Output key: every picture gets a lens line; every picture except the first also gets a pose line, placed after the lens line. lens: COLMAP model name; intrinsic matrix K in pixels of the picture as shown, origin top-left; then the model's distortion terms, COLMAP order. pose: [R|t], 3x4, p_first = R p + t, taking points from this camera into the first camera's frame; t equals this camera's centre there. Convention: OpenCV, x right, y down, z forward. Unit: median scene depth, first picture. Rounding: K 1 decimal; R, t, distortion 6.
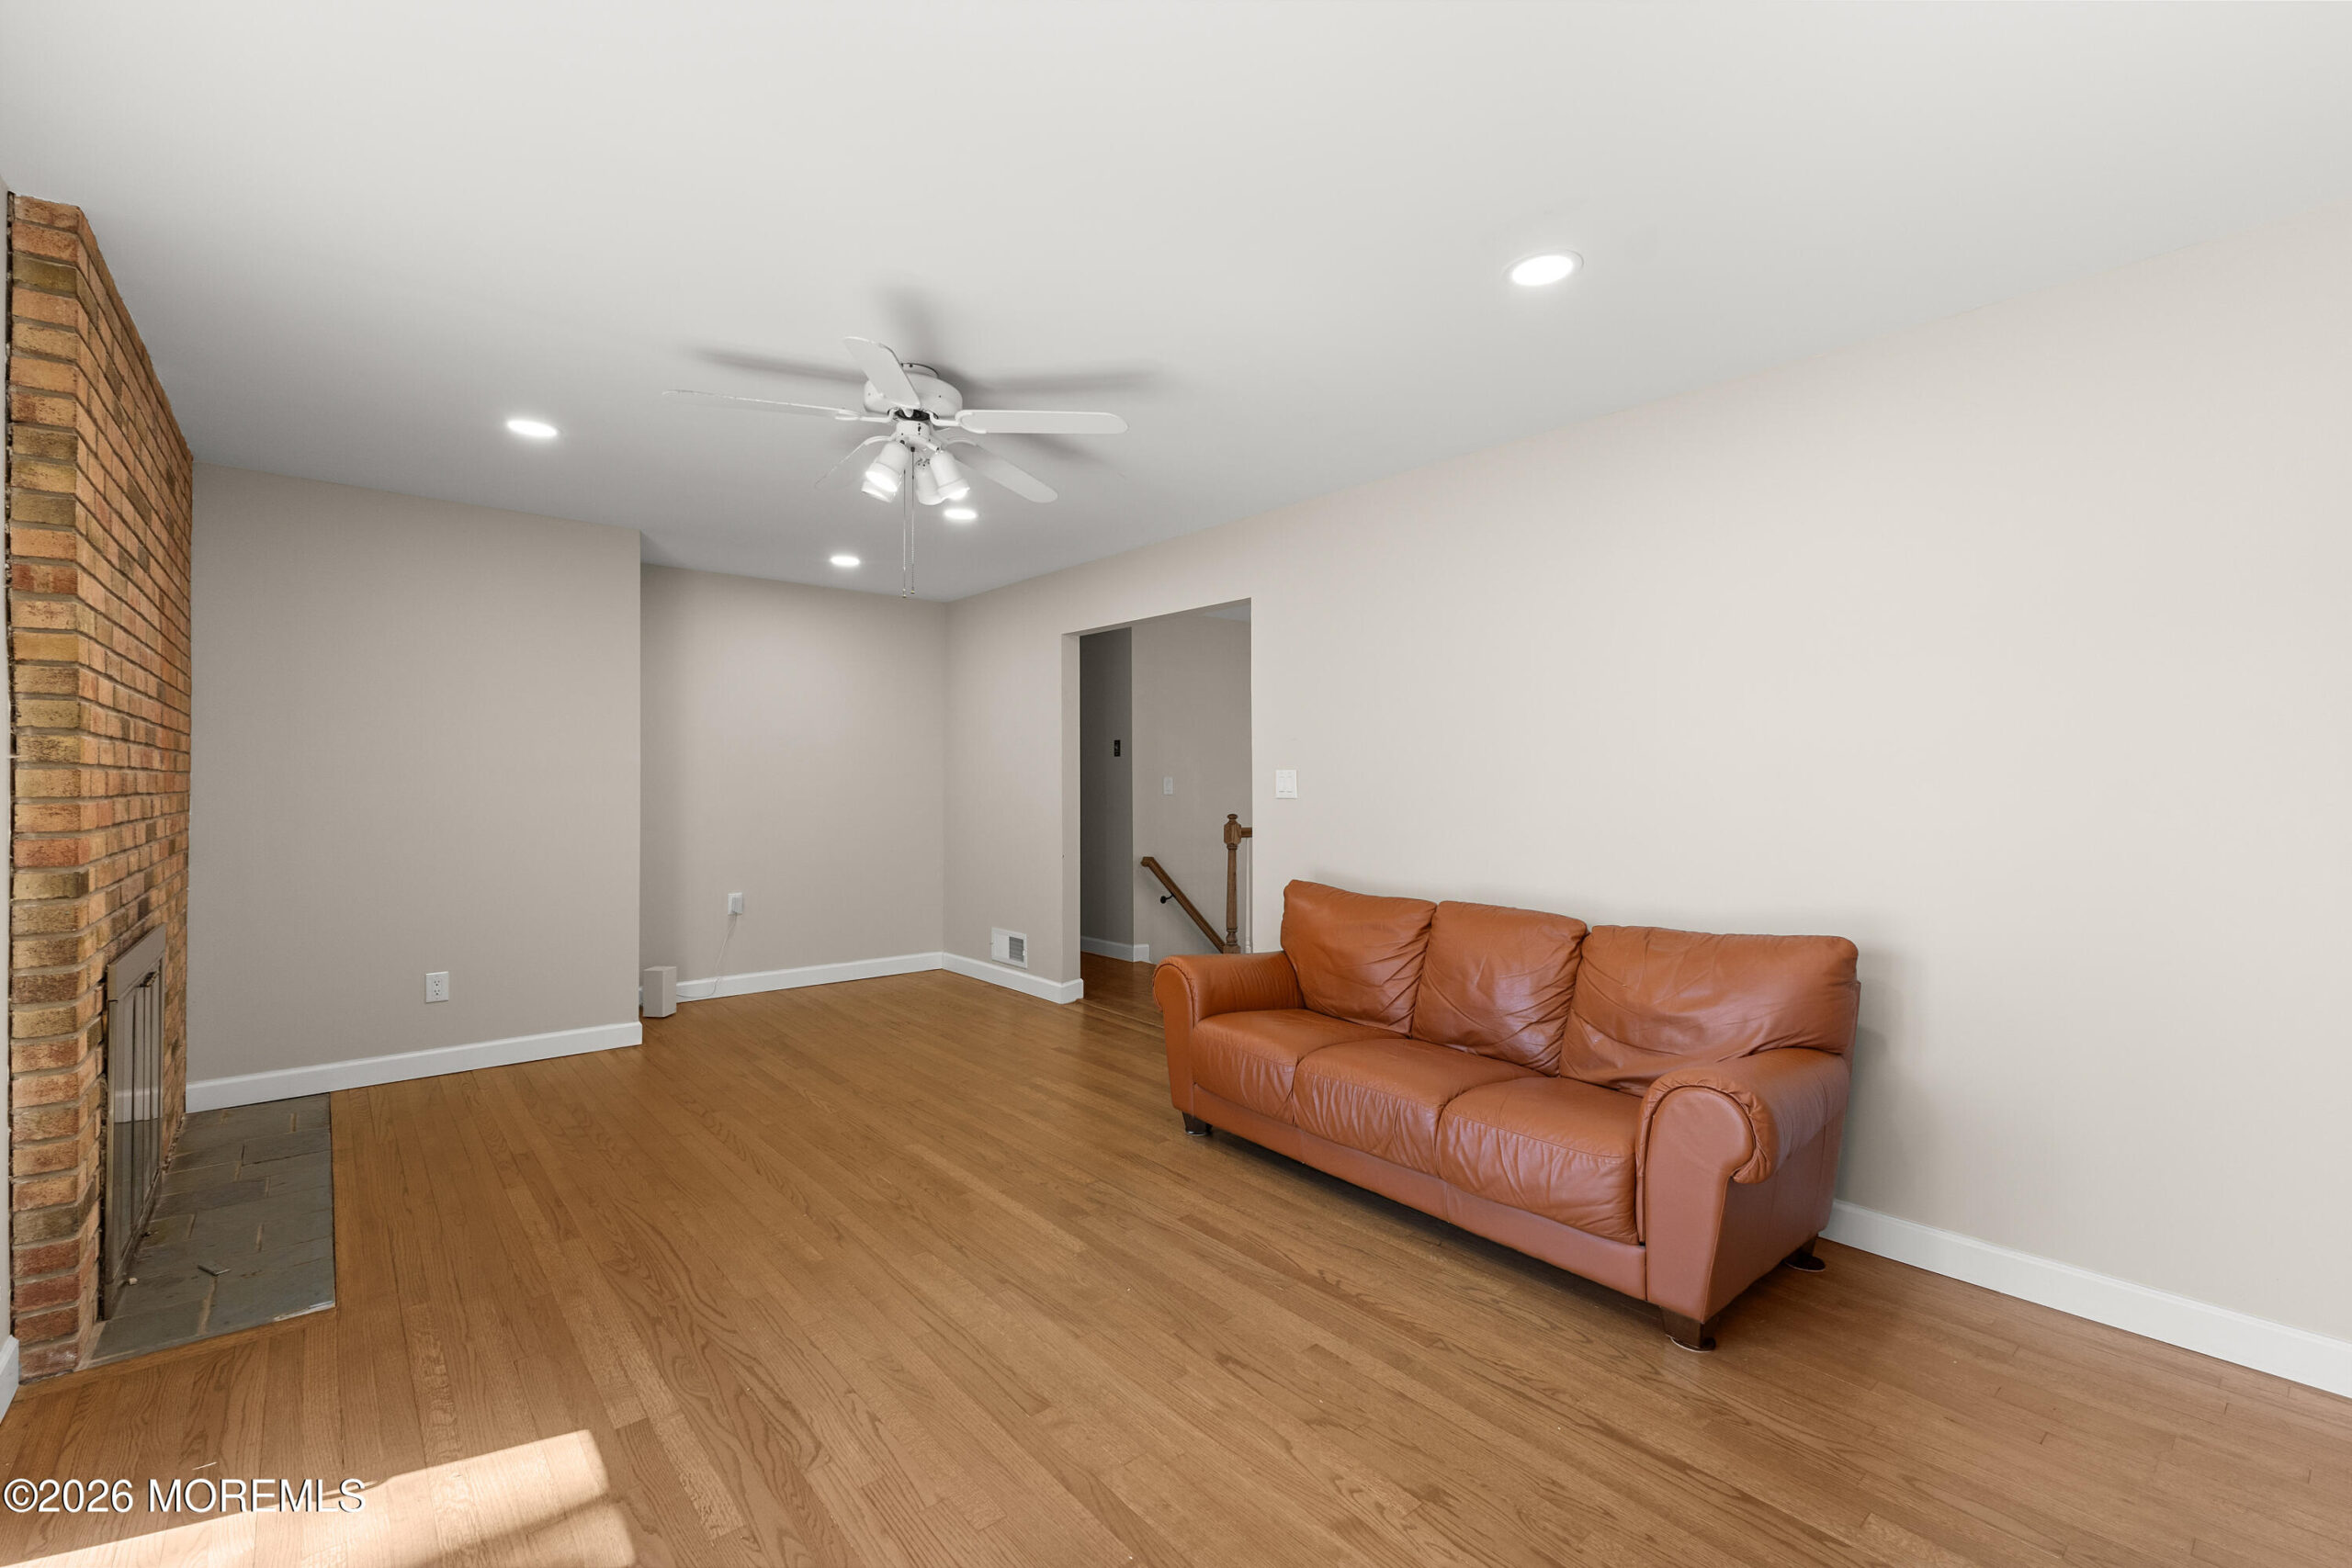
lens RADIAL K [[1018.3, 0, 1176.0], [0, 1018.3, 784.0], [0, 0, 1]] dist [0.009832, -0.000042]
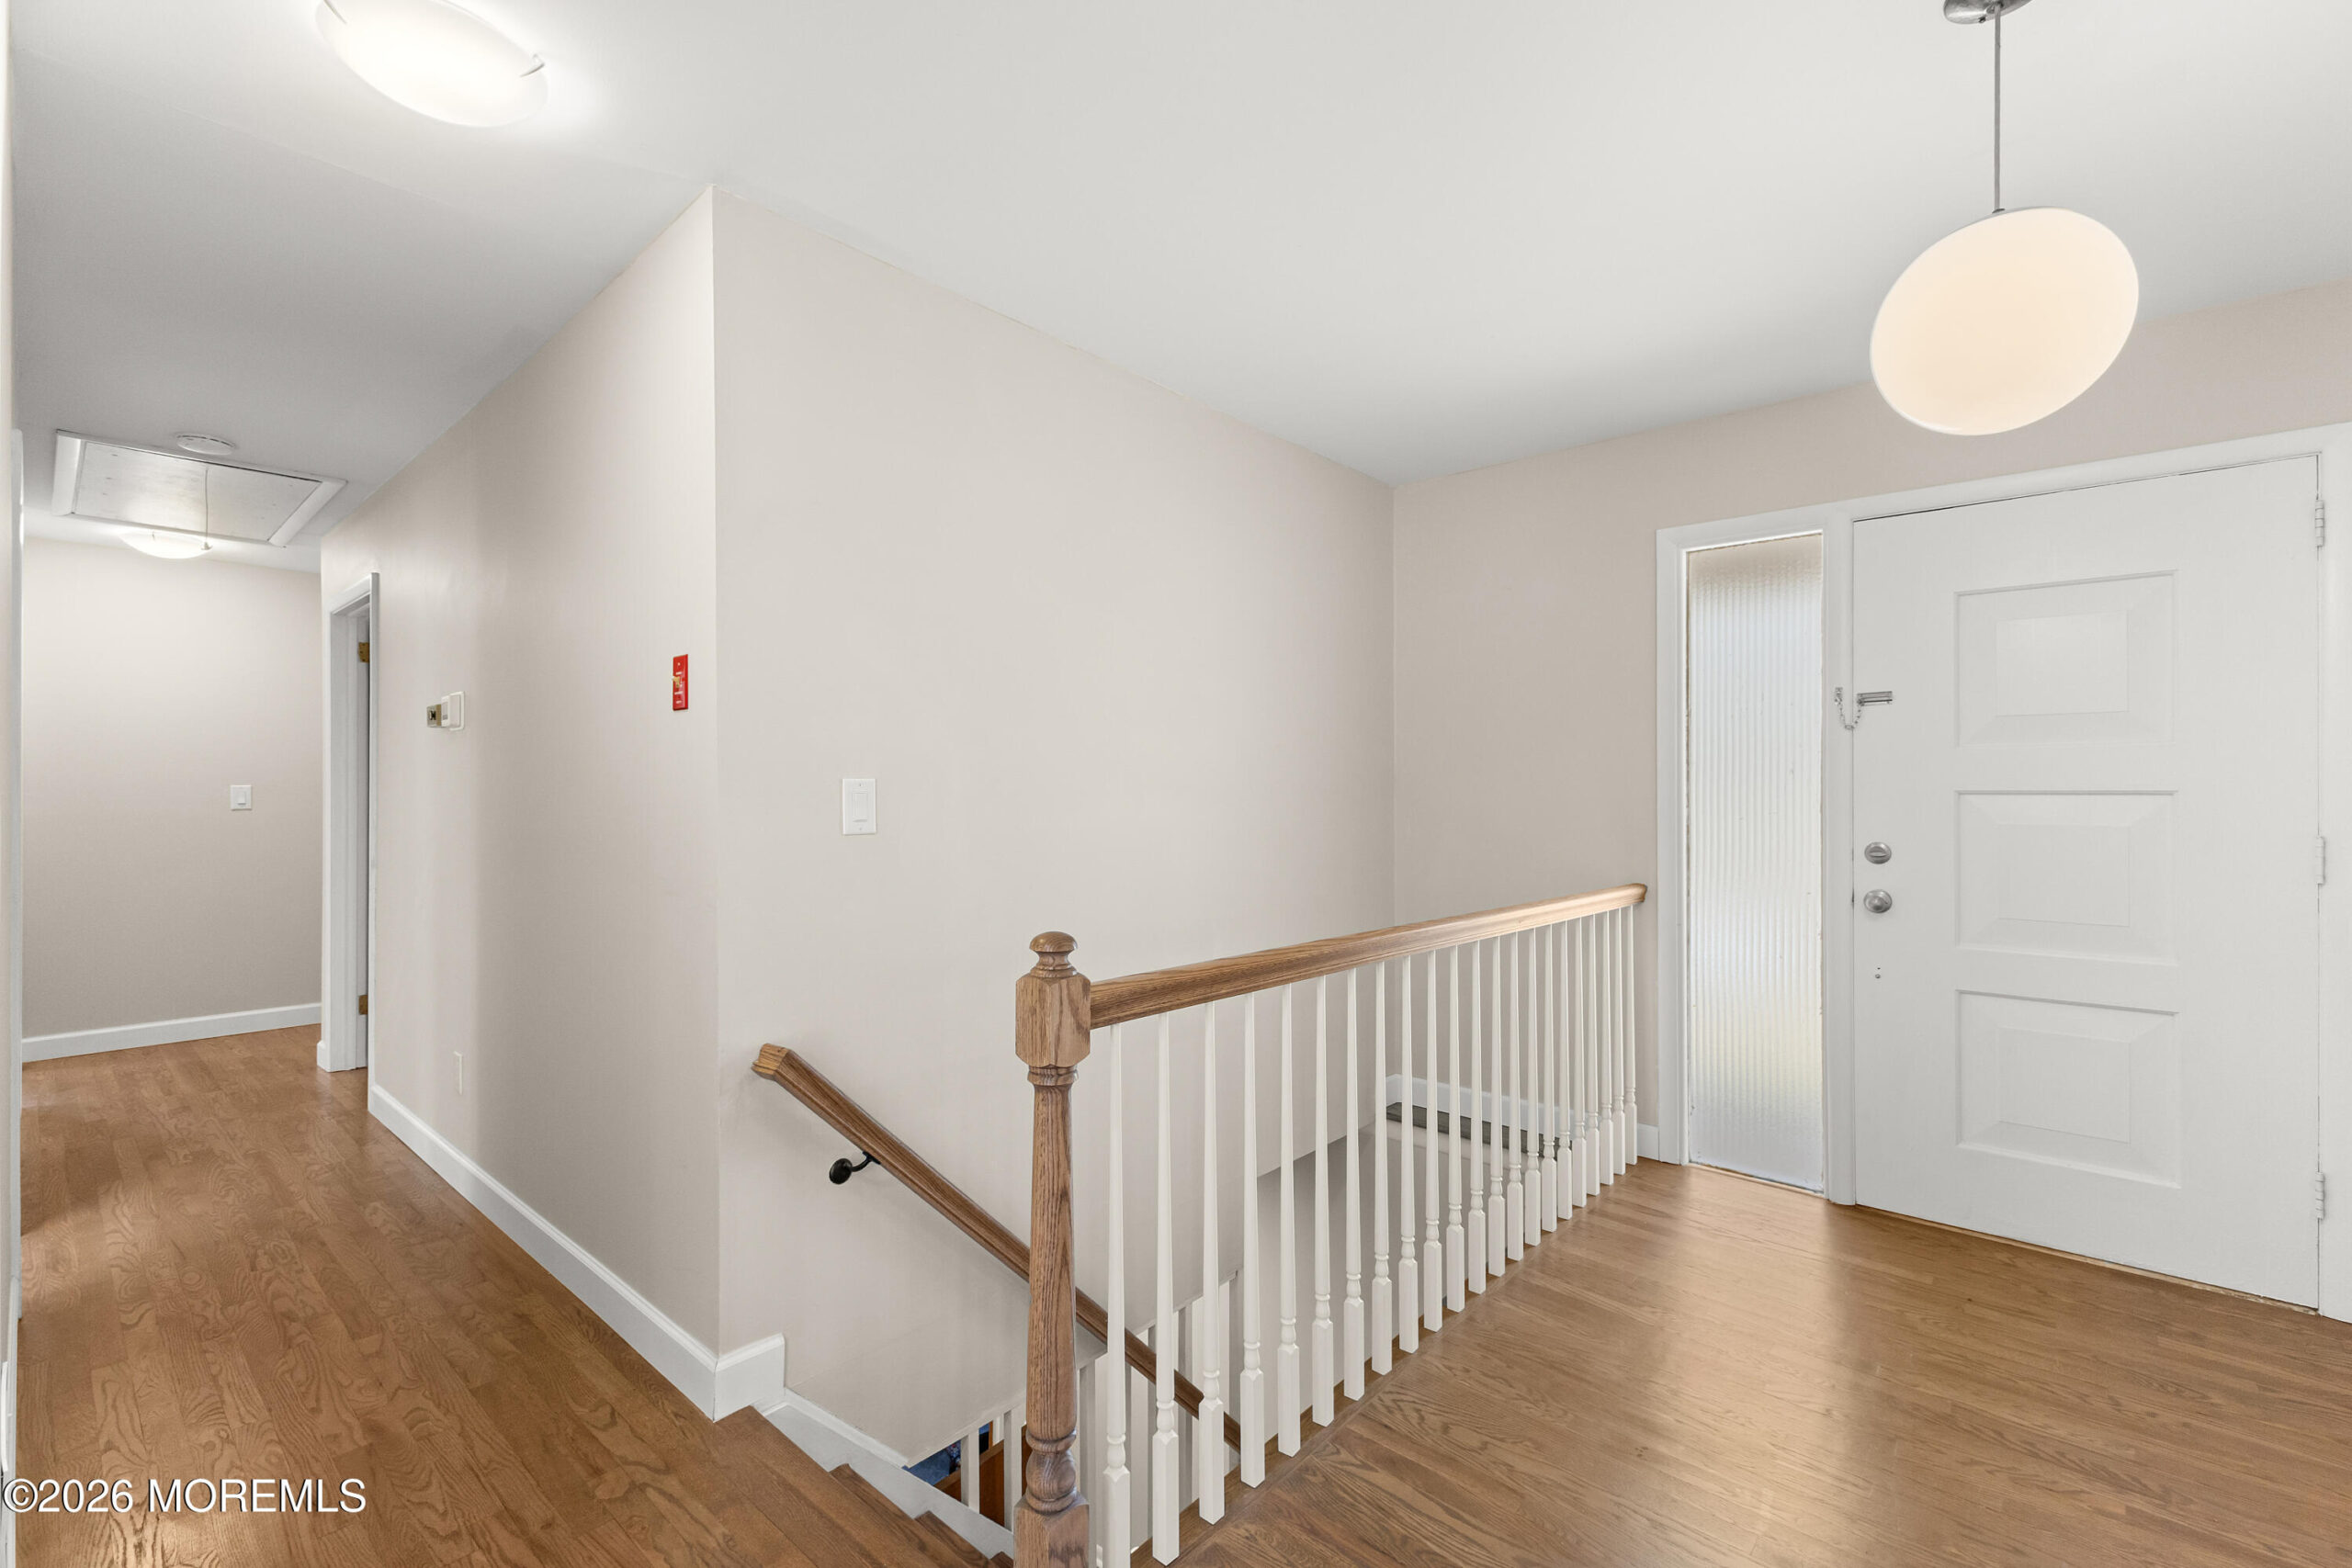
lens RADIAL K [[1018.3, 0, 1176.0], [0, 1018.3, 784.0], [0, 0, 1]] dist [0.009832, -0.000042]
pose [[0.986980, 0.000746, 0.160843, 0.107274], [0.000203, 0.999983, -0.005883, -0.008586], [-0.160845, 0.005839, 0.986962, 1.799384]]
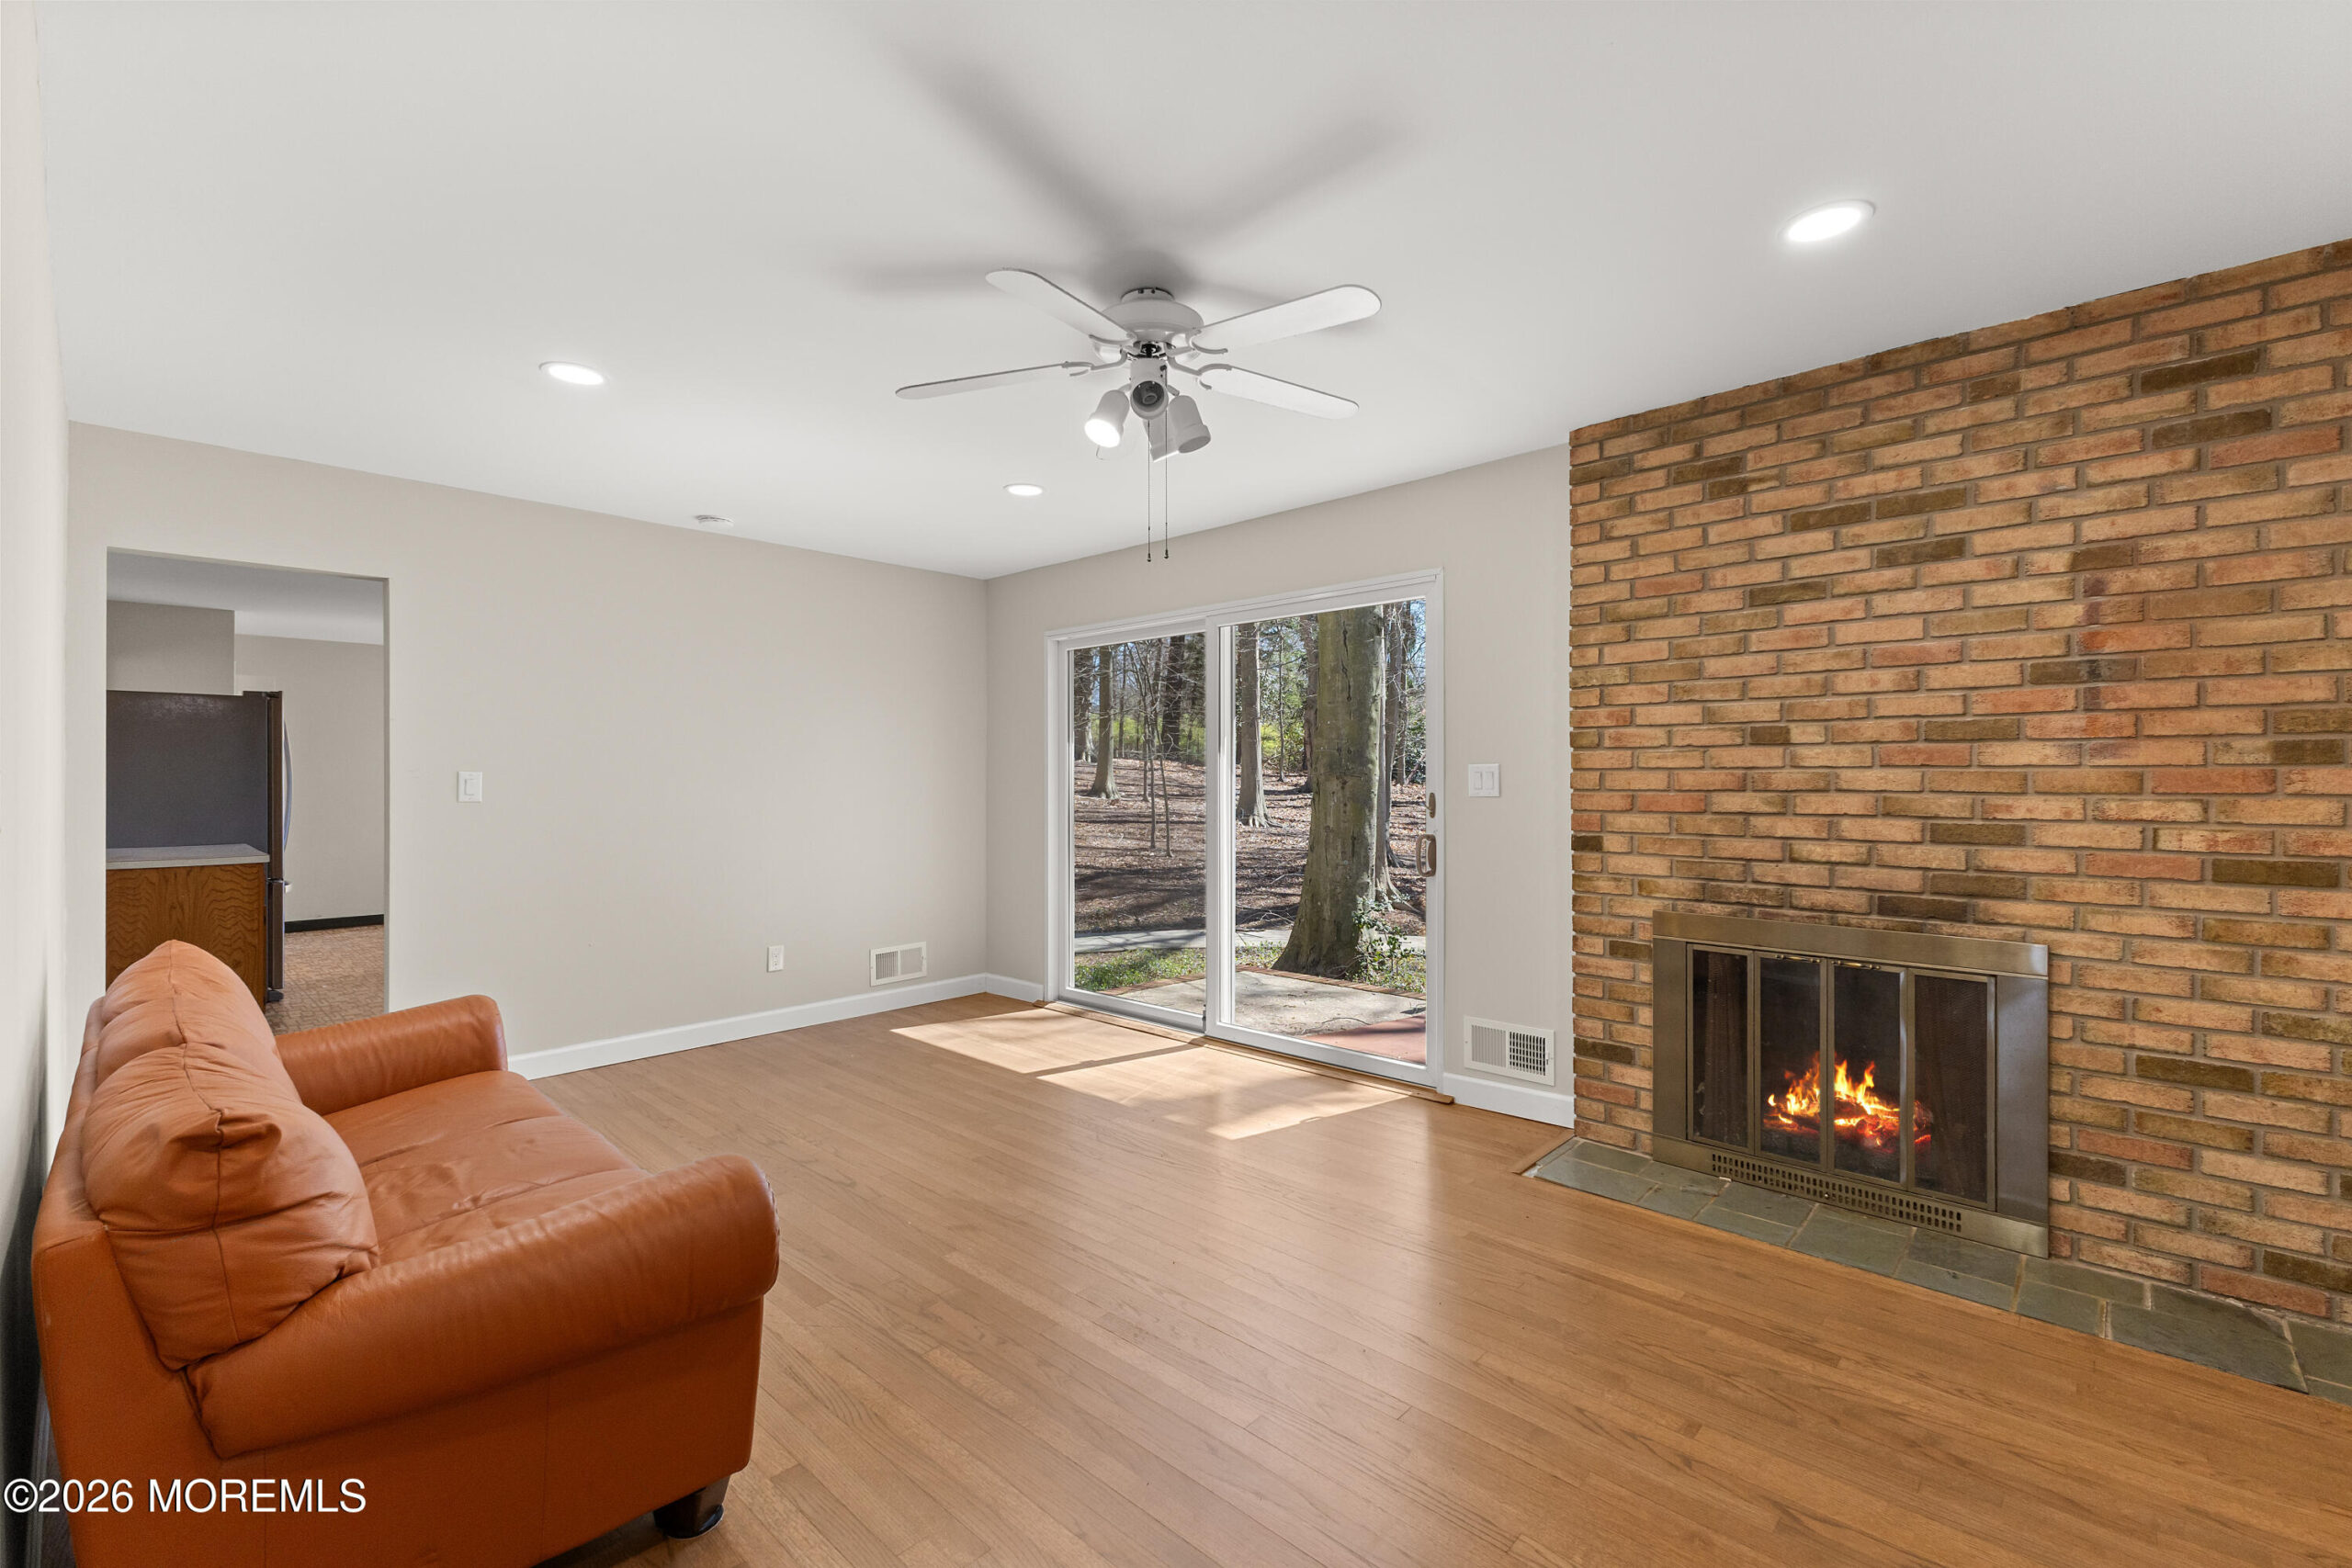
lens RADIAL K [[1003.6, 0, 1176.0], [0, 1003.6, 784.0], [0, 0, 1]] dist [0.028536, -0.000075]
pose [[-0.993845, 0.004162, -0.110704, -0.208337], [0.003556, 0.999978, 0.005664, -0.007270], [0.110725, 0.005236, -0.993837, 2.070143]]
